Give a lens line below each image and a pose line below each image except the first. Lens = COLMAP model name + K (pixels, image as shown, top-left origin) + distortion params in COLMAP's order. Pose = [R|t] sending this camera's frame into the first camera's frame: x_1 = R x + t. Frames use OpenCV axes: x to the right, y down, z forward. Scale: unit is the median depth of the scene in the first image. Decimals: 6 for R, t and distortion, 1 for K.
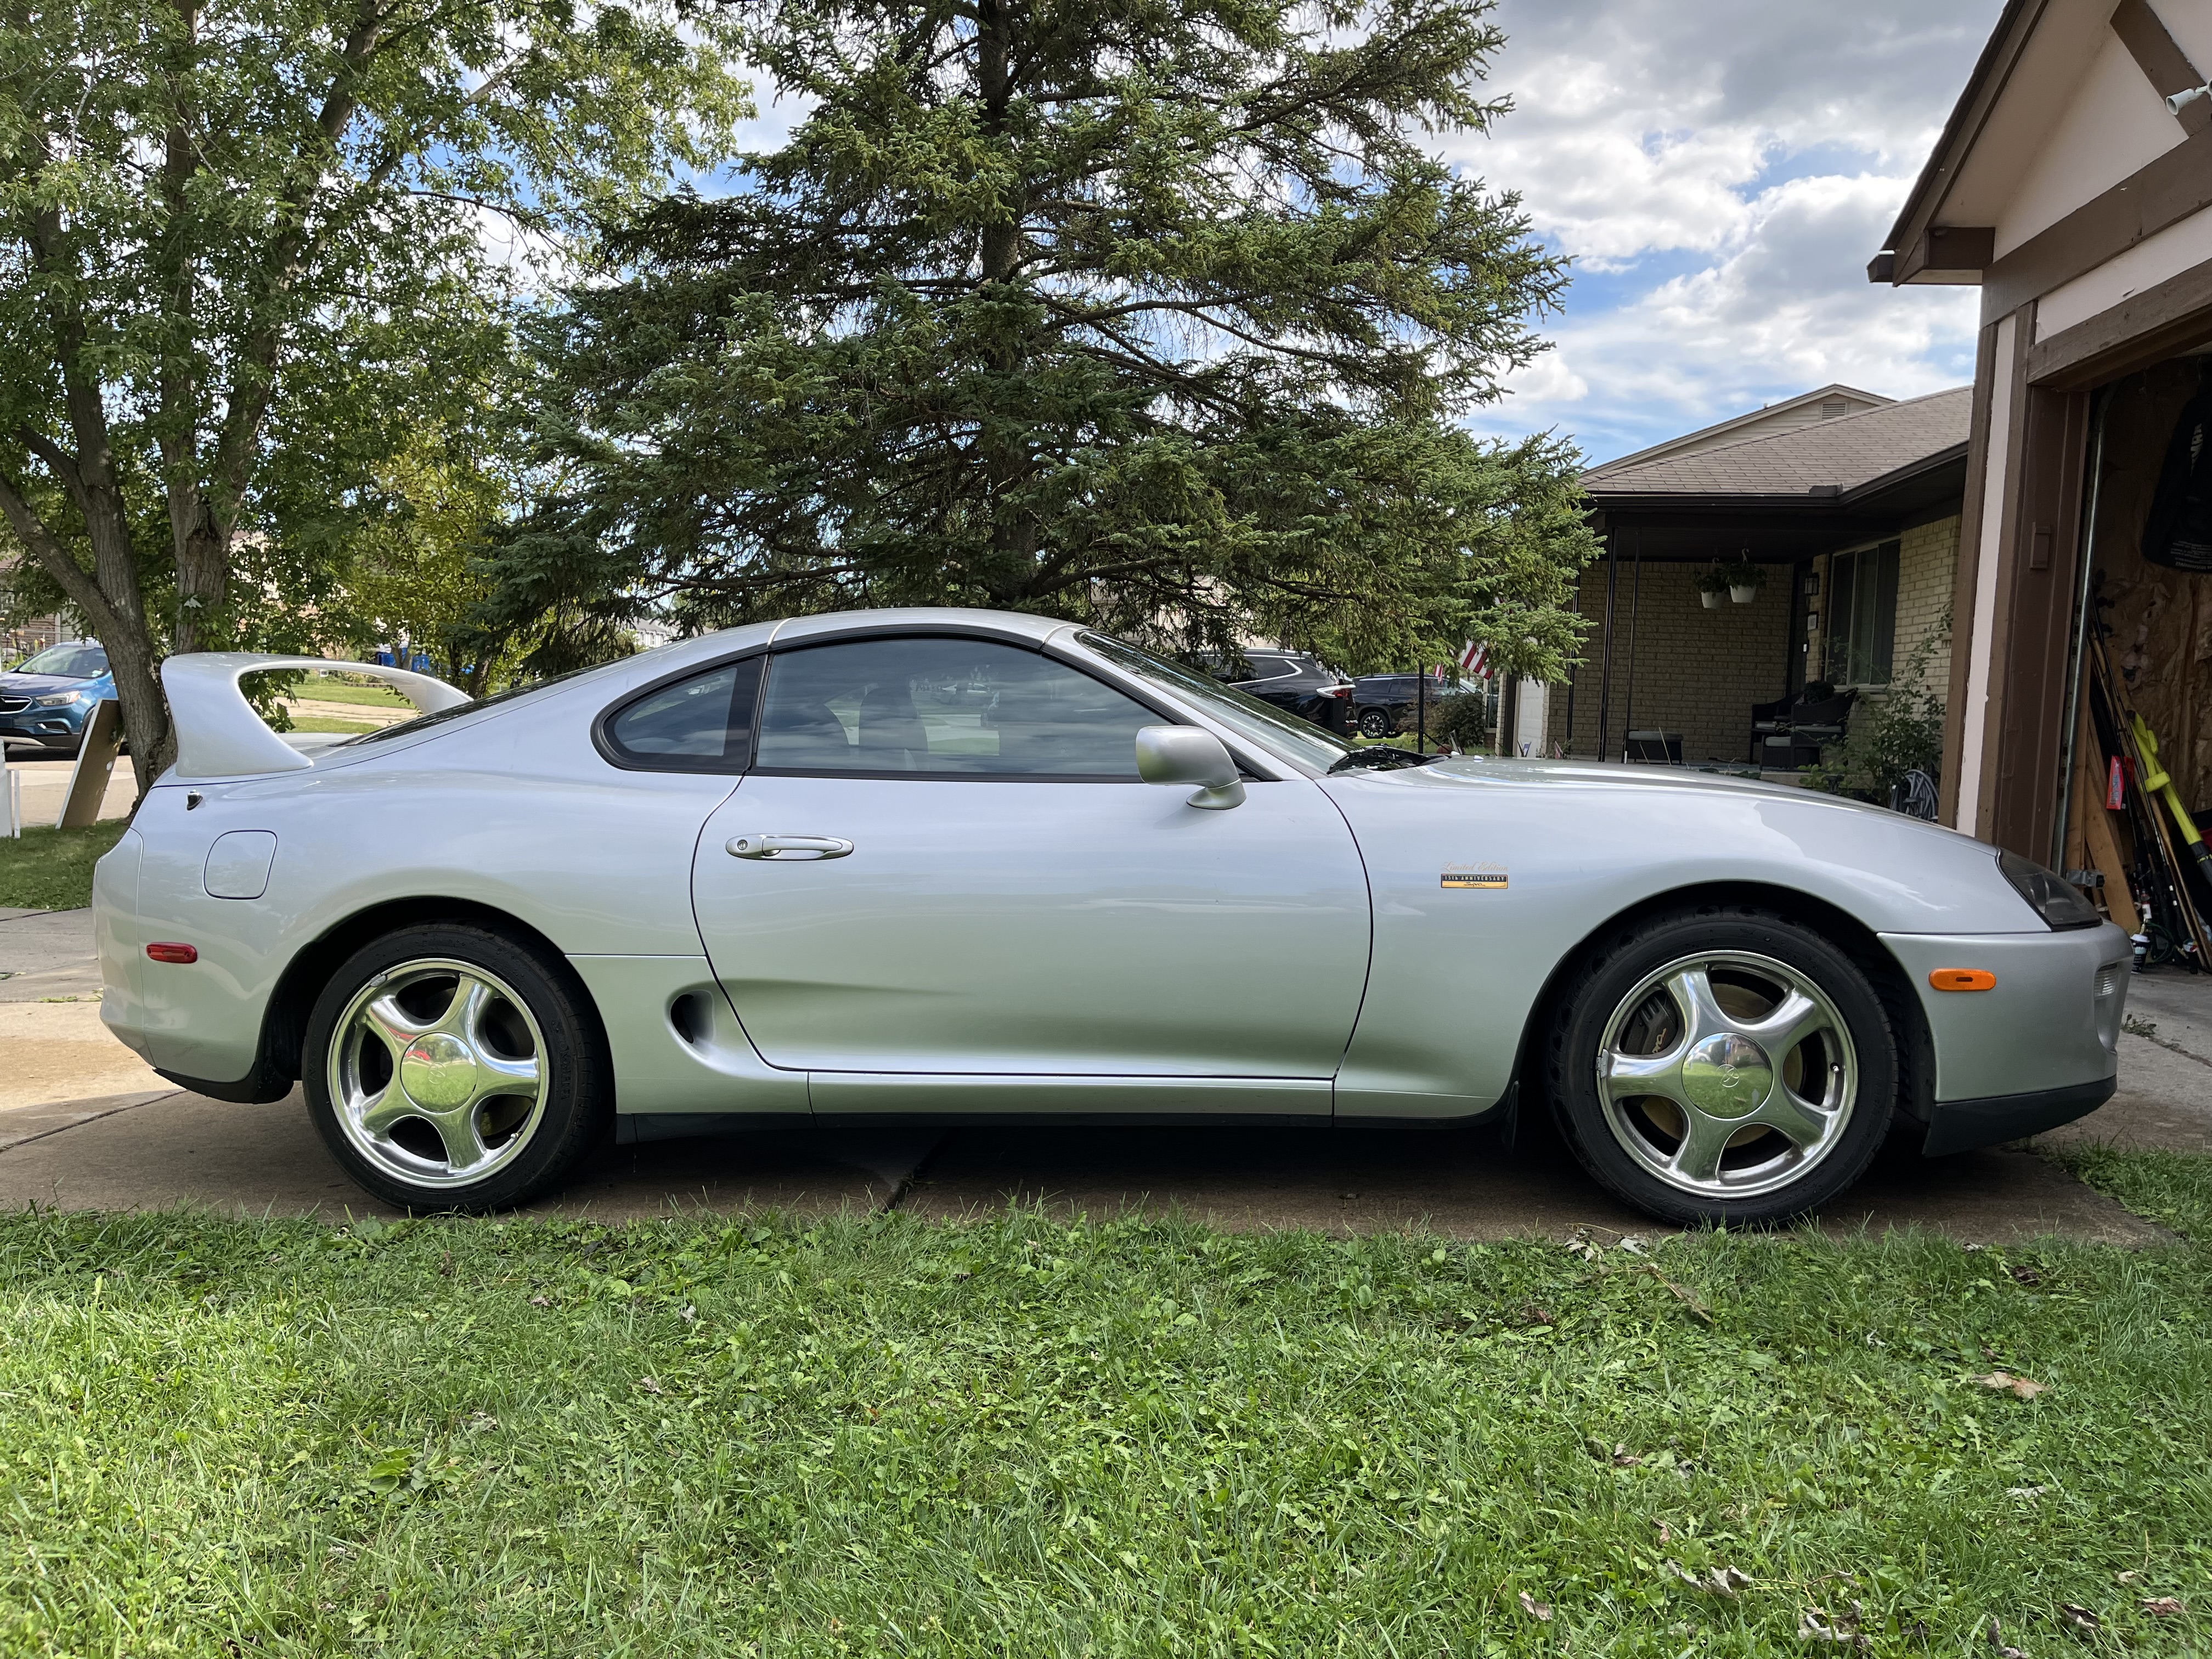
lens RADIAL K [[1649.6, 0, 1098.7], [0, 1649.6, 831.8], [0, 0, 1]] dist [0.077024, -0.107057]
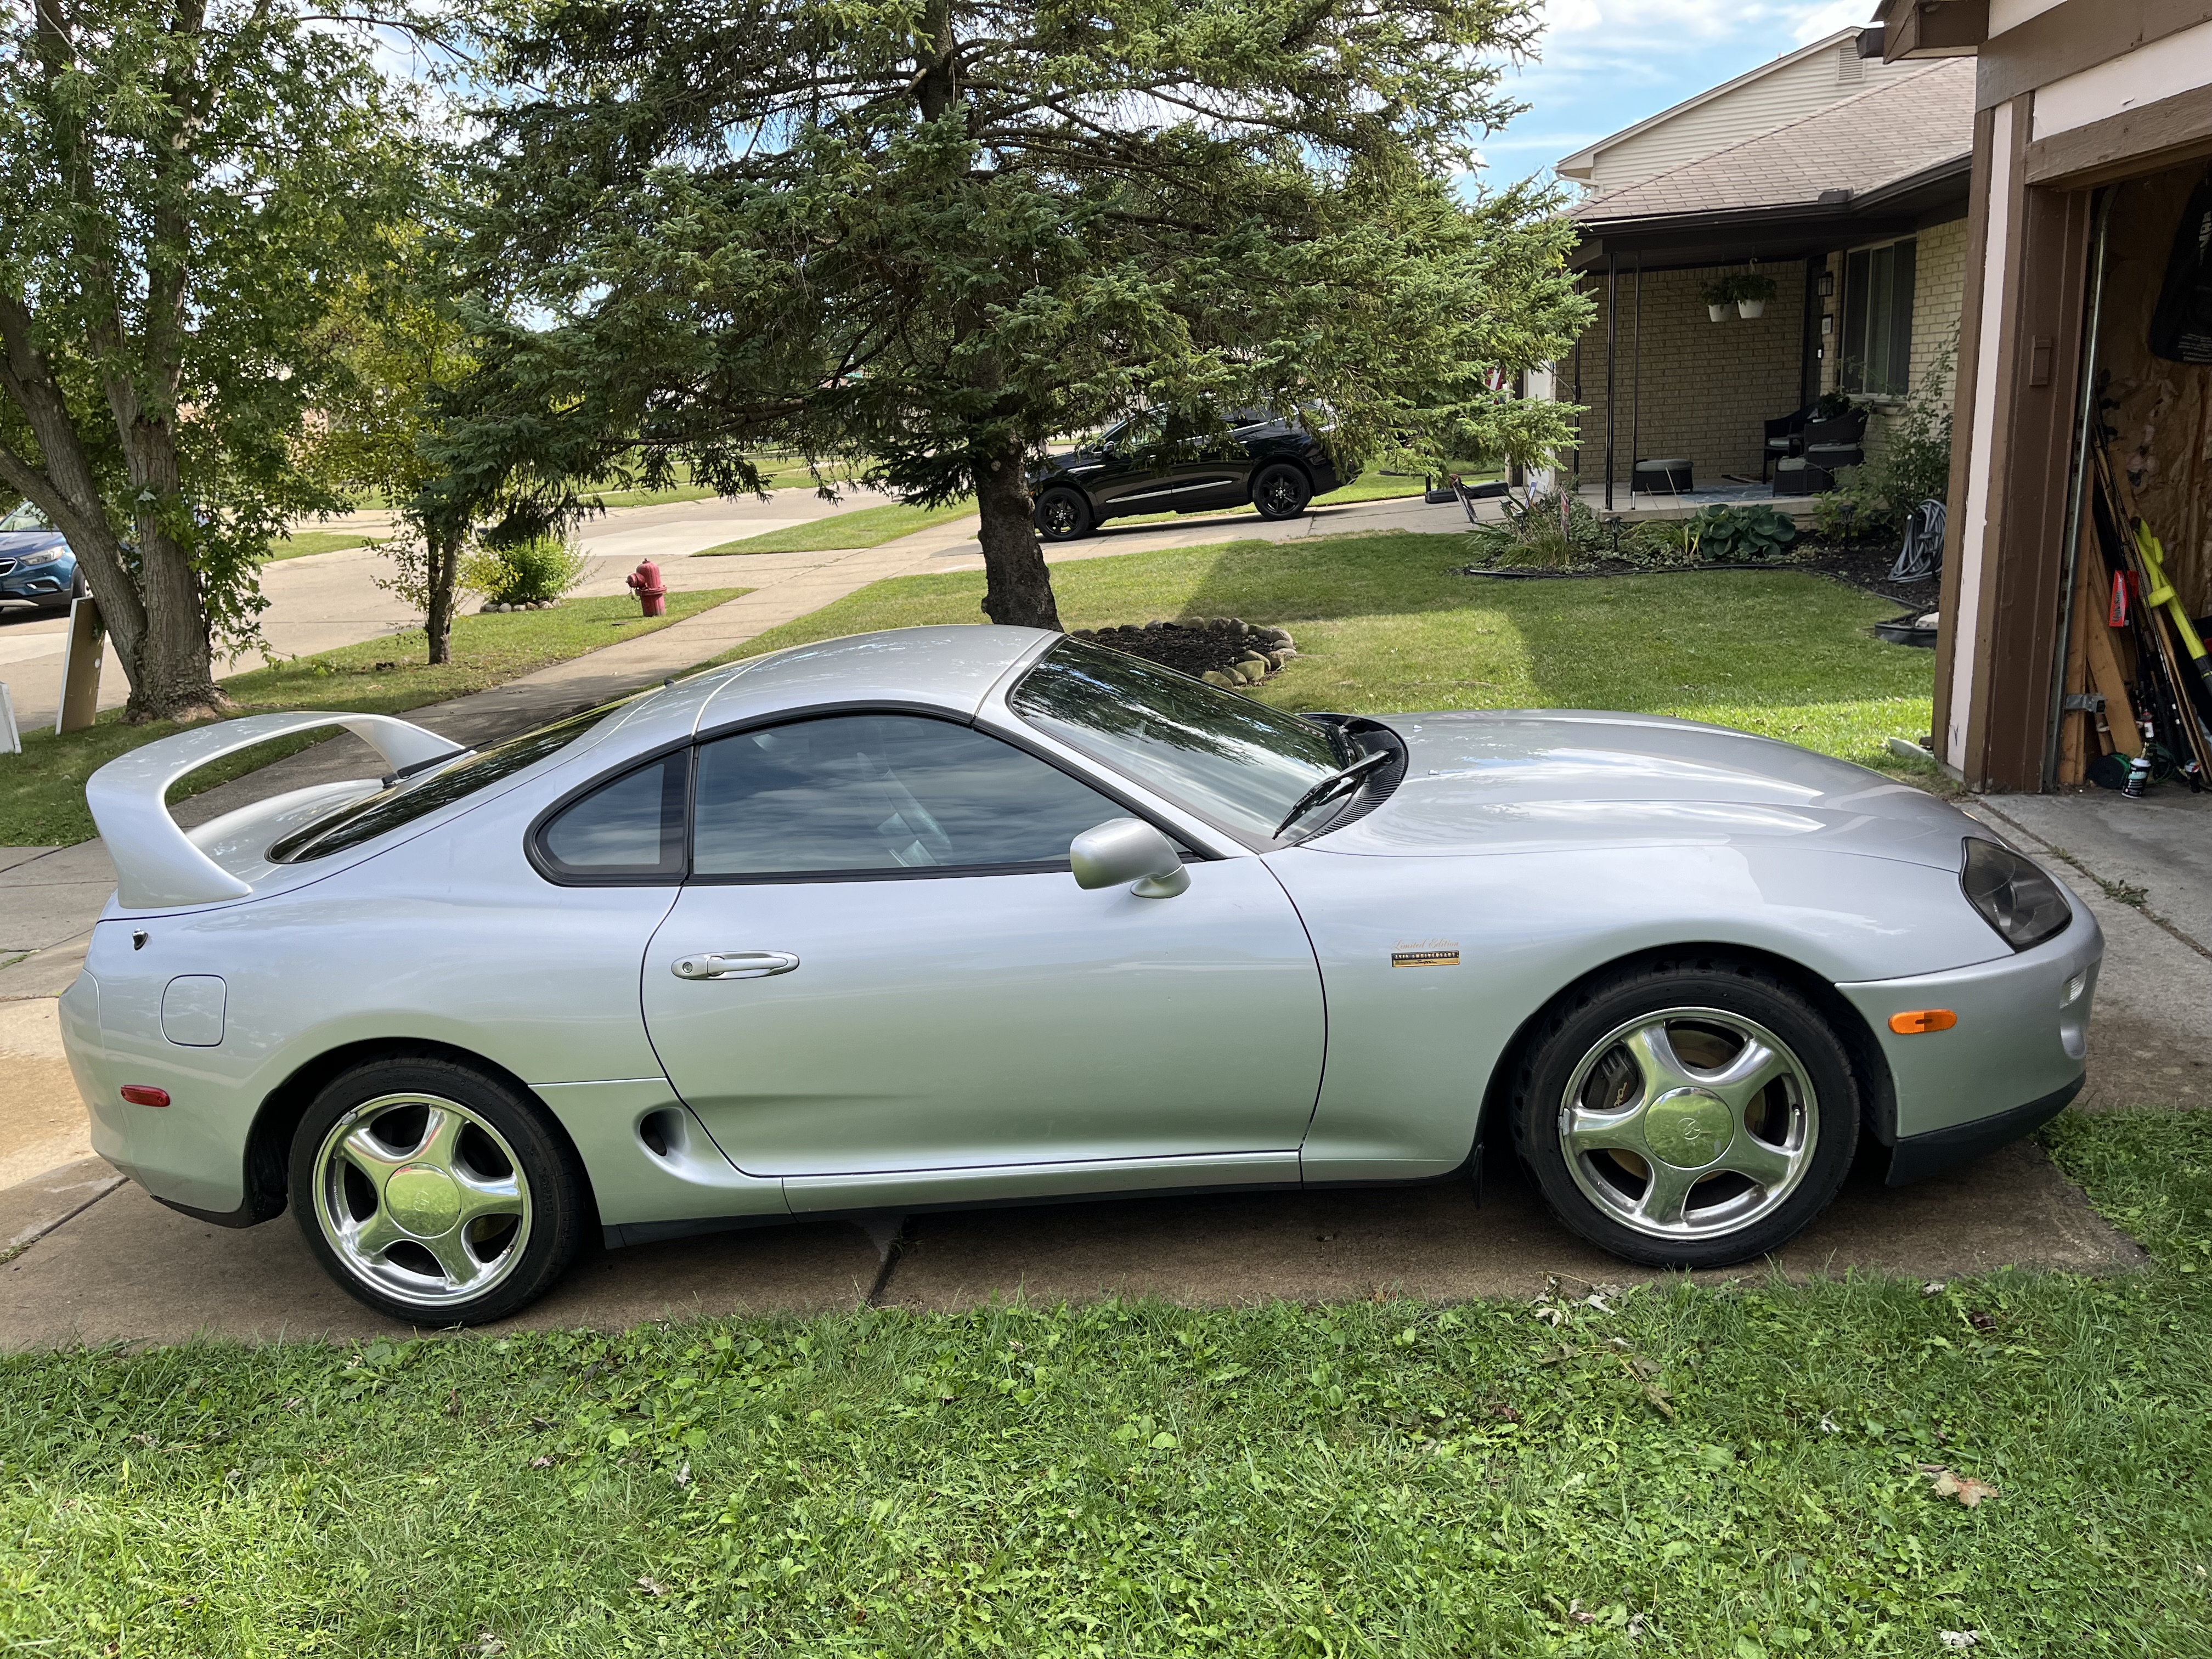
lens RADIAL K [[1649.6, 0, 1107.1], [0, 1649.6, 825.2], [0, 0, 1]] dist [0.077024, -0.107057]
pose [[0.995860, -0.088708, -0.019851, 0.059321], [0.090774, 0.982041, 0.165397, -0.208882], [0.004822, -0.166514, 0.986027, 0.037395]]
